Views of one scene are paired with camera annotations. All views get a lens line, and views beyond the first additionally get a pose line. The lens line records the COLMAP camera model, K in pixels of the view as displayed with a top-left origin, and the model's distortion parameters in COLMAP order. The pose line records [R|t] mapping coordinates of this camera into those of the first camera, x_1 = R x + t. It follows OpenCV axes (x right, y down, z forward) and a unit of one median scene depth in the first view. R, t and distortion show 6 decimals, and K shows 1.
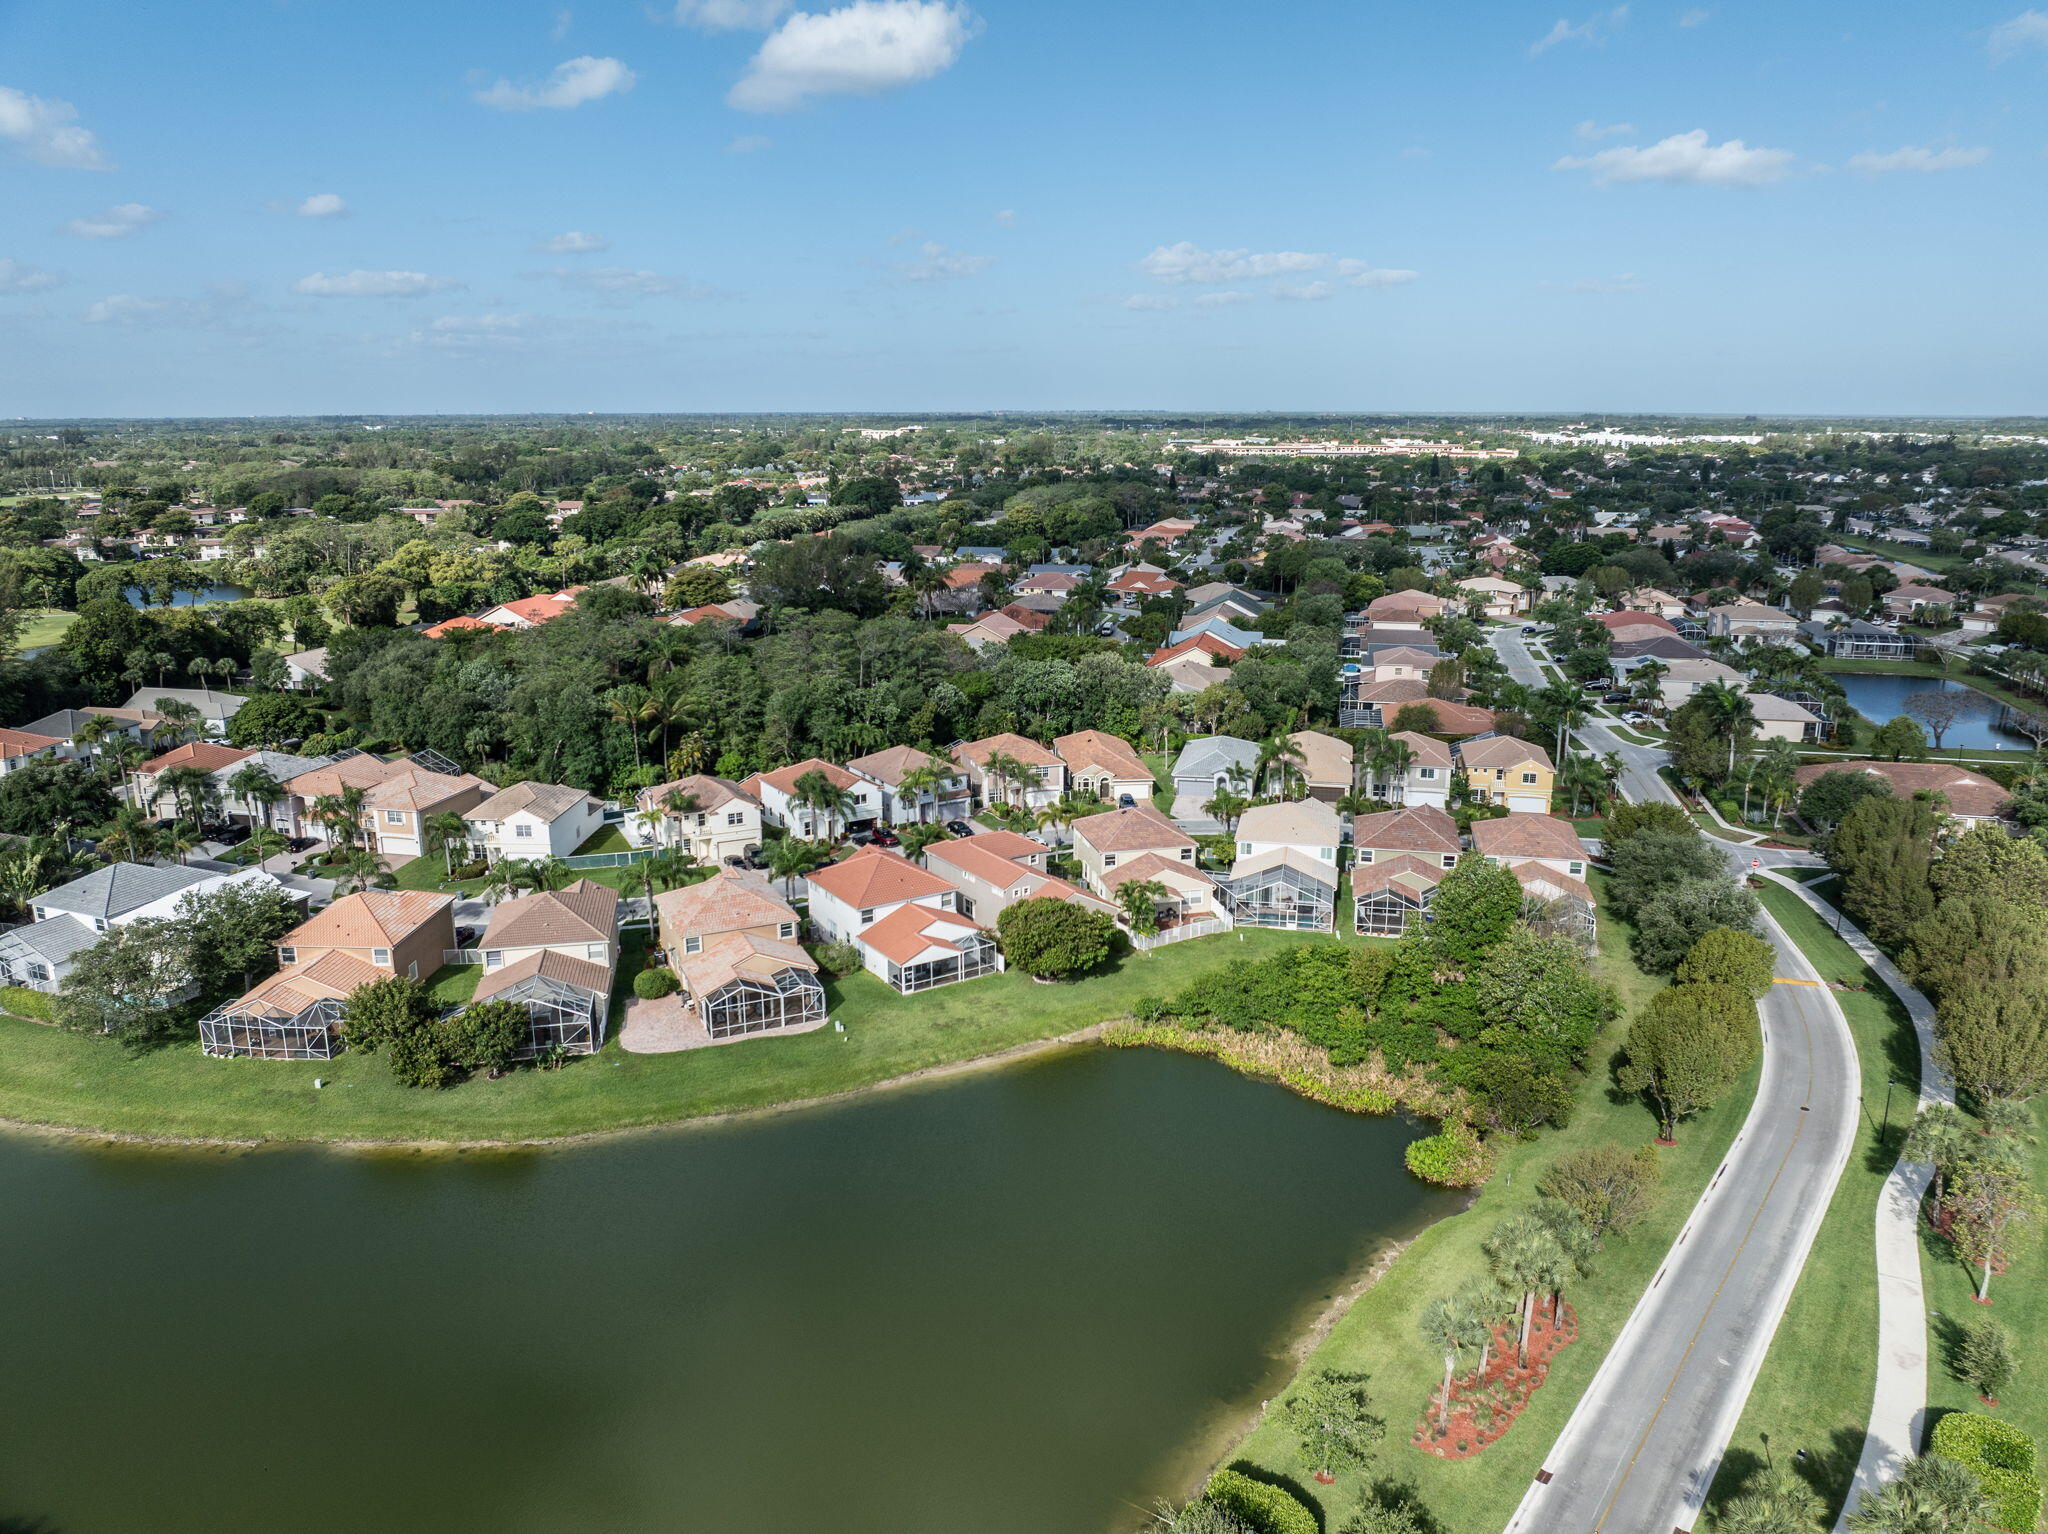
lens RADIAL K [[1443.2, 0, 1036.9], [0, 1443.2, 775.3], [0, 0, 1]] dist [-0.045298, 0.016917]
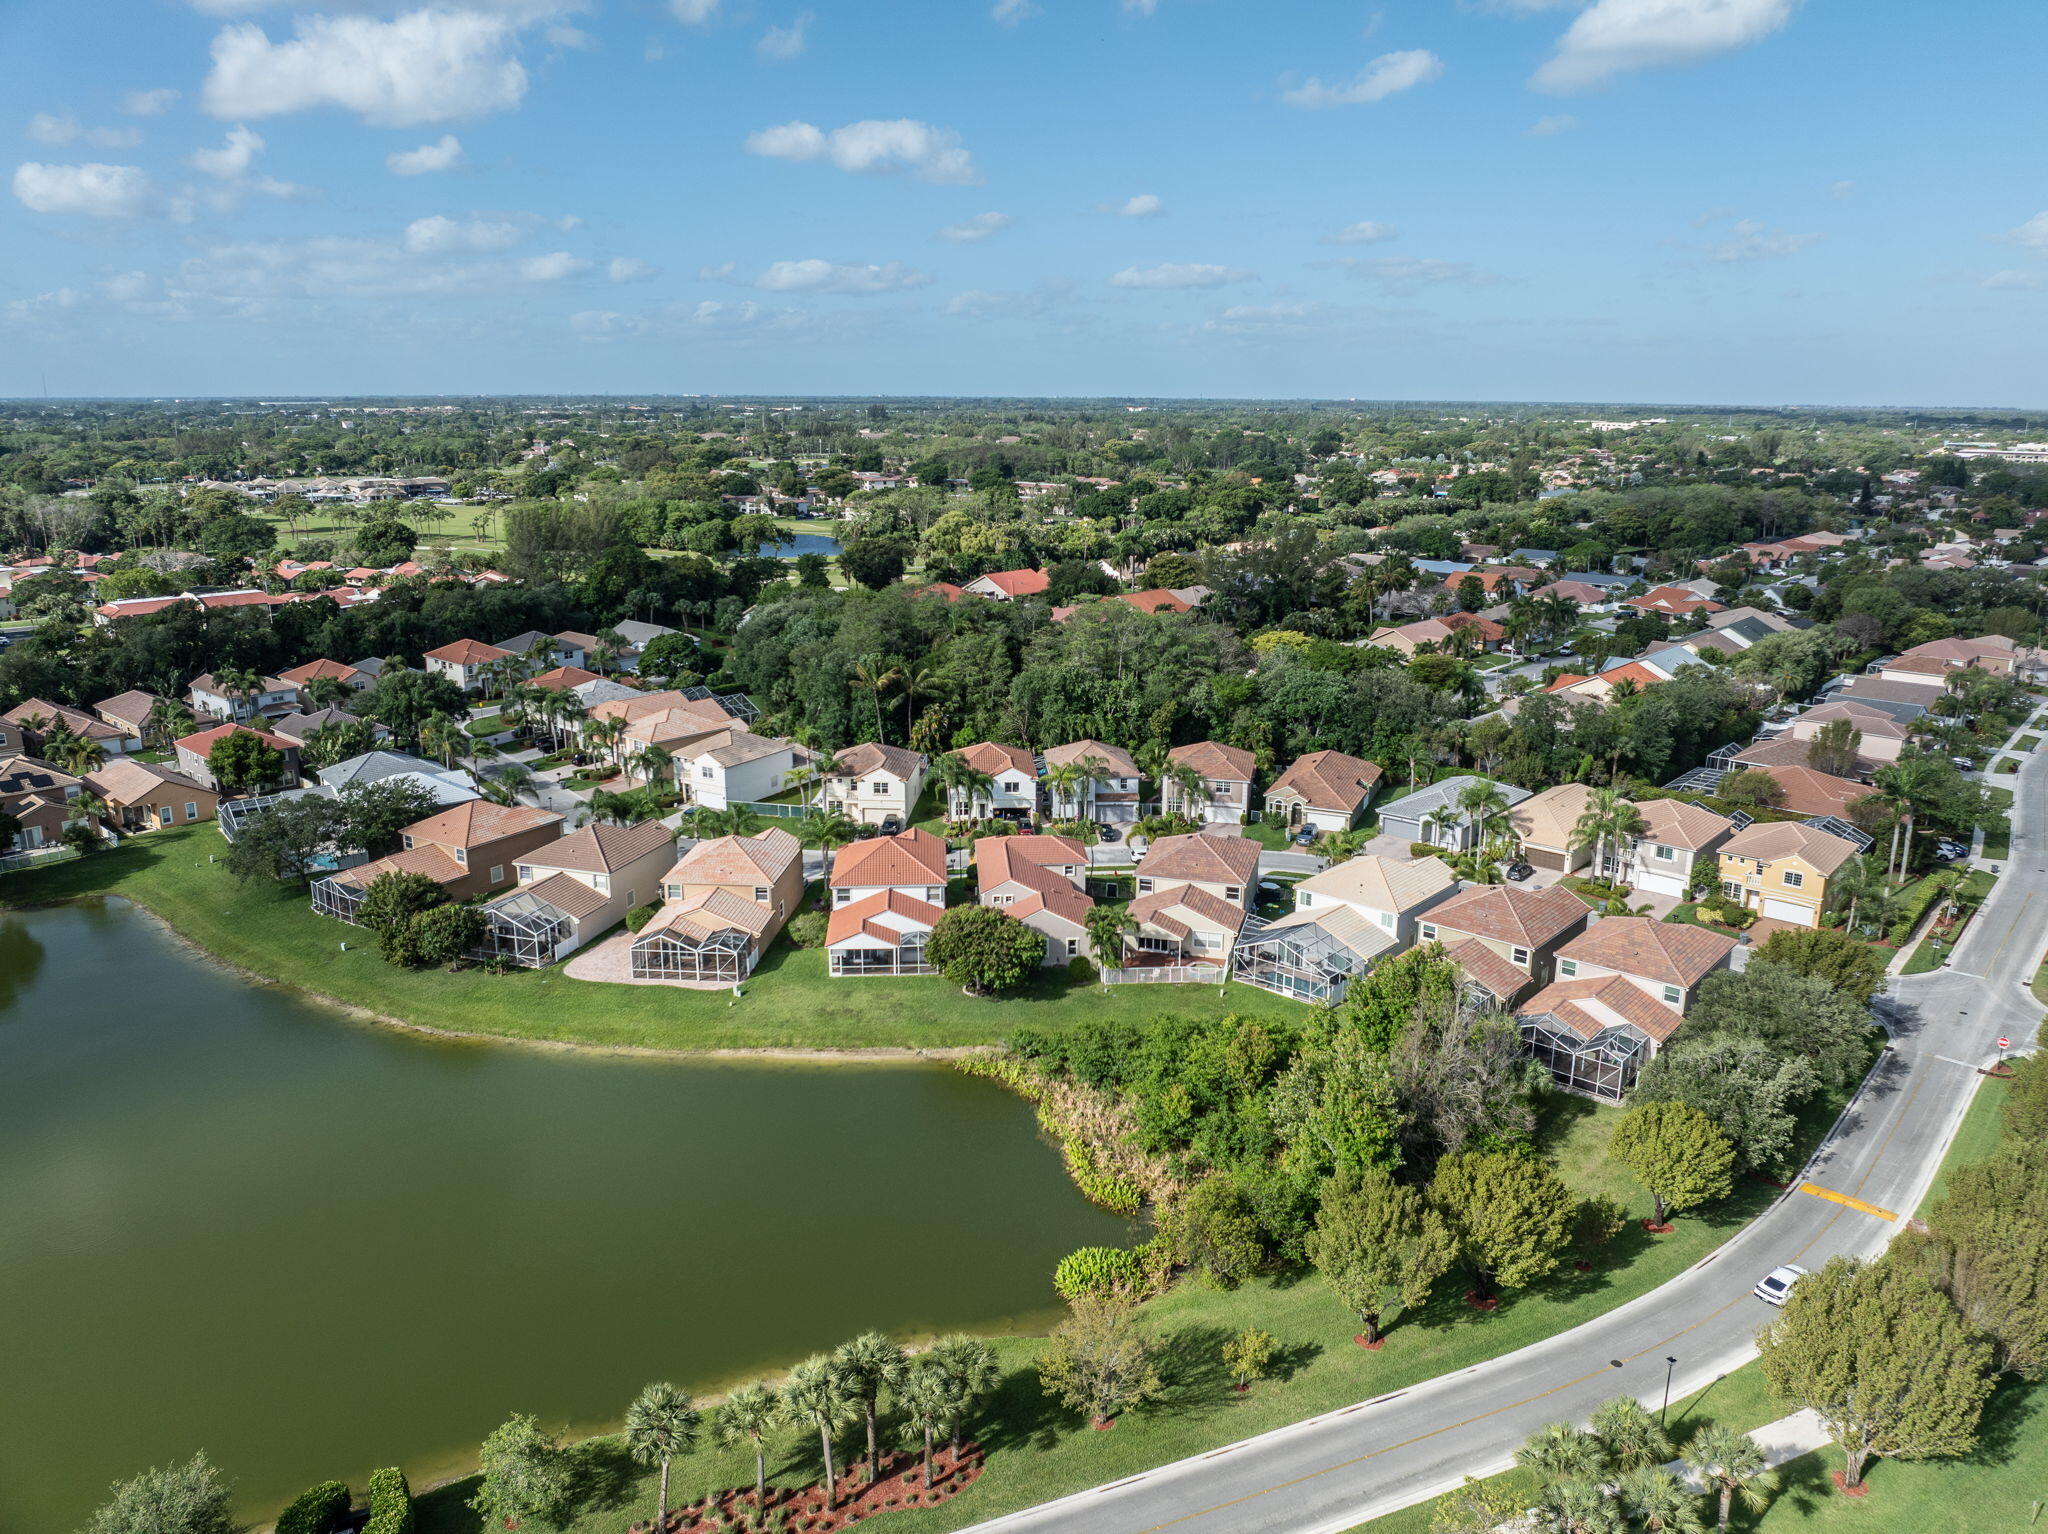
lens RADIAL K [[1443.2, 0, 1032.8], [0, 1443.2, 758.8], [0, 0, 1]] dist [-0.045298, 0.016917]
pose [[0.871207, 0.126571, -0.474319, 0.378729], [-0.127772, 0.991354, 0.029854, -0.036268], [0.473997, 0.034596, 0.879847, 0.134314]]
